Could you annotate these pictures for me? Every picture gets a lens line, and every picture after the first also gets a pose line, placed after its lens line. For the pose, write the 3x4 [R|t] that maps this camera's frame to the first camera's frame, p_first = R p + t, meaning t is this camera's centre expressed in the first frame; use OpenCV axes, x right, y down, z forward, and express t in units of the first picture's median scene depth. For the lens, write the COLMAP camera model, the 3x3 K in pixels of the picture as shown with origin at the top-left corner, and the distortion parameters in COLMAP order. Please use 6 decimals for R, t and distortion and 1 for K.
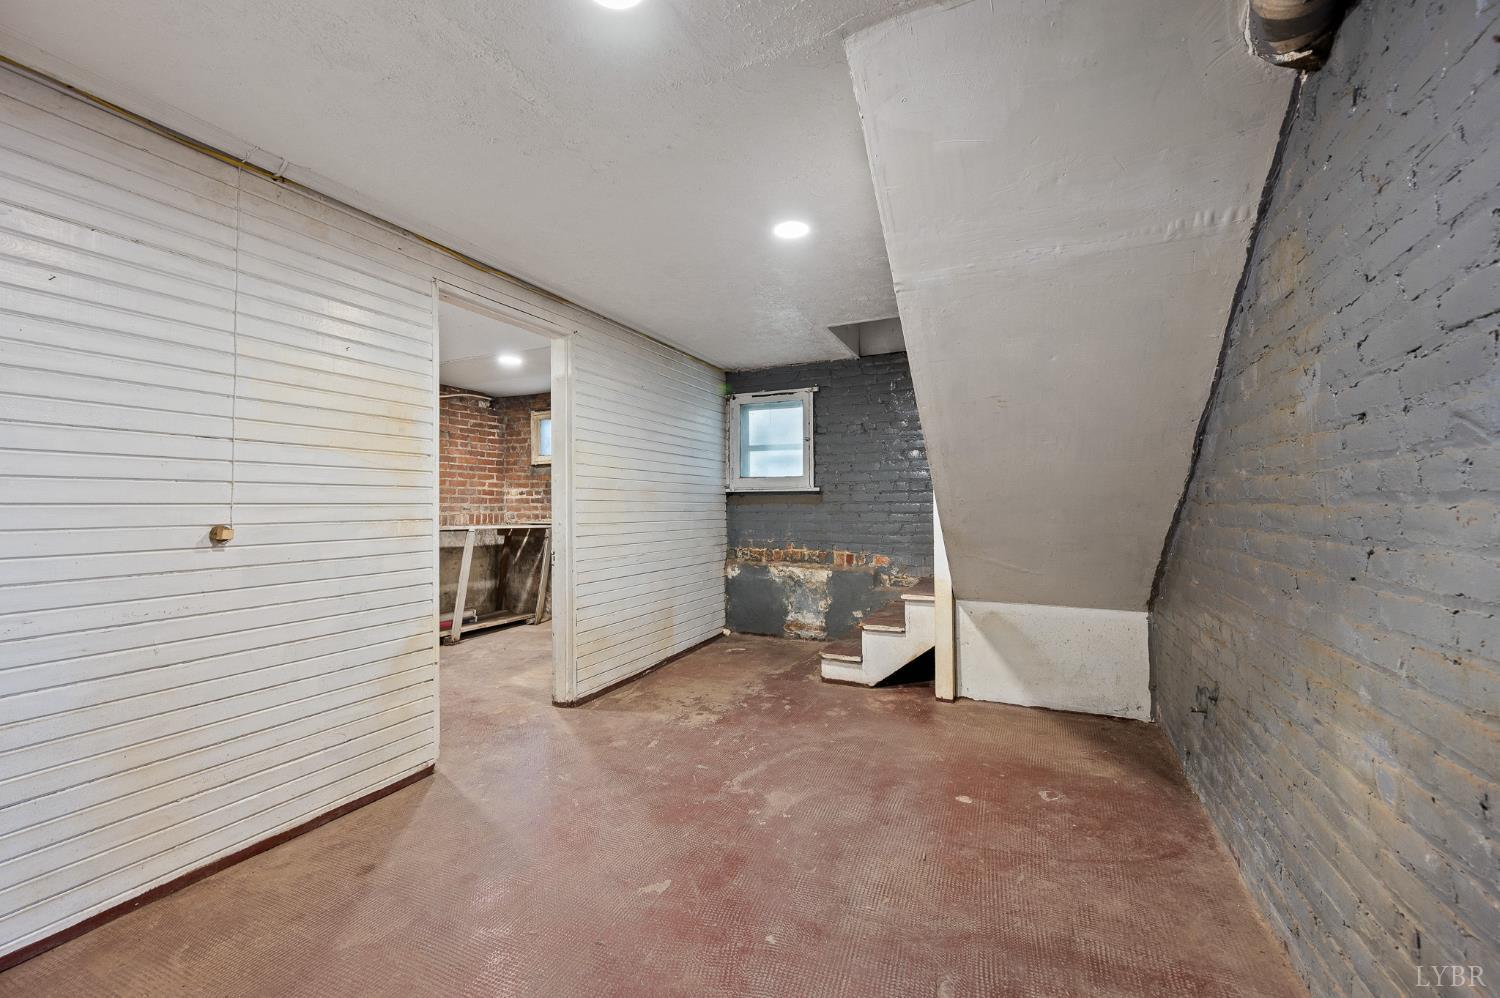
lens RADIAL K [[588.6, 0, 747.9], [0, 588.6, 501.2], [0, 0, 1]] dist [0.000766, 0.000045]
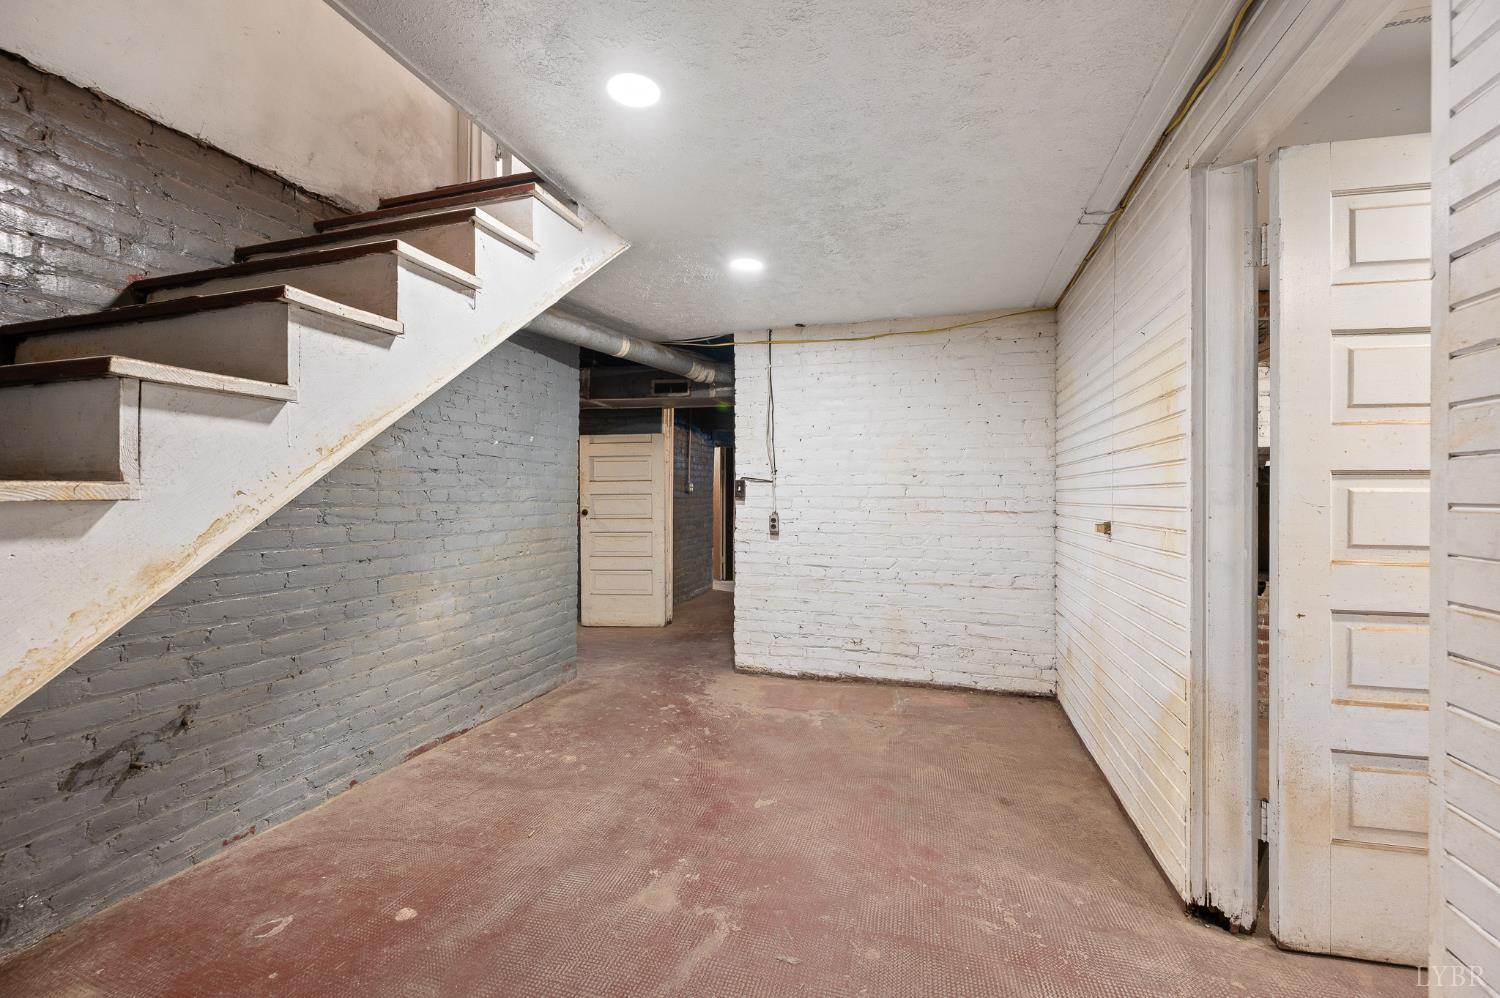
lens RADIAL K [[588.6, 0, 749.8], [0, 588.6, 496.0], [0, 0, 1]] dist [0.000766, 0.000045]
pose [[-0.988864, 0.005399, -0.148723, 0.023478], [0.005945, 0.999977, -0.003228, -0.004913], [0.148702, -0.004077, -0.988874, 0.840426]]
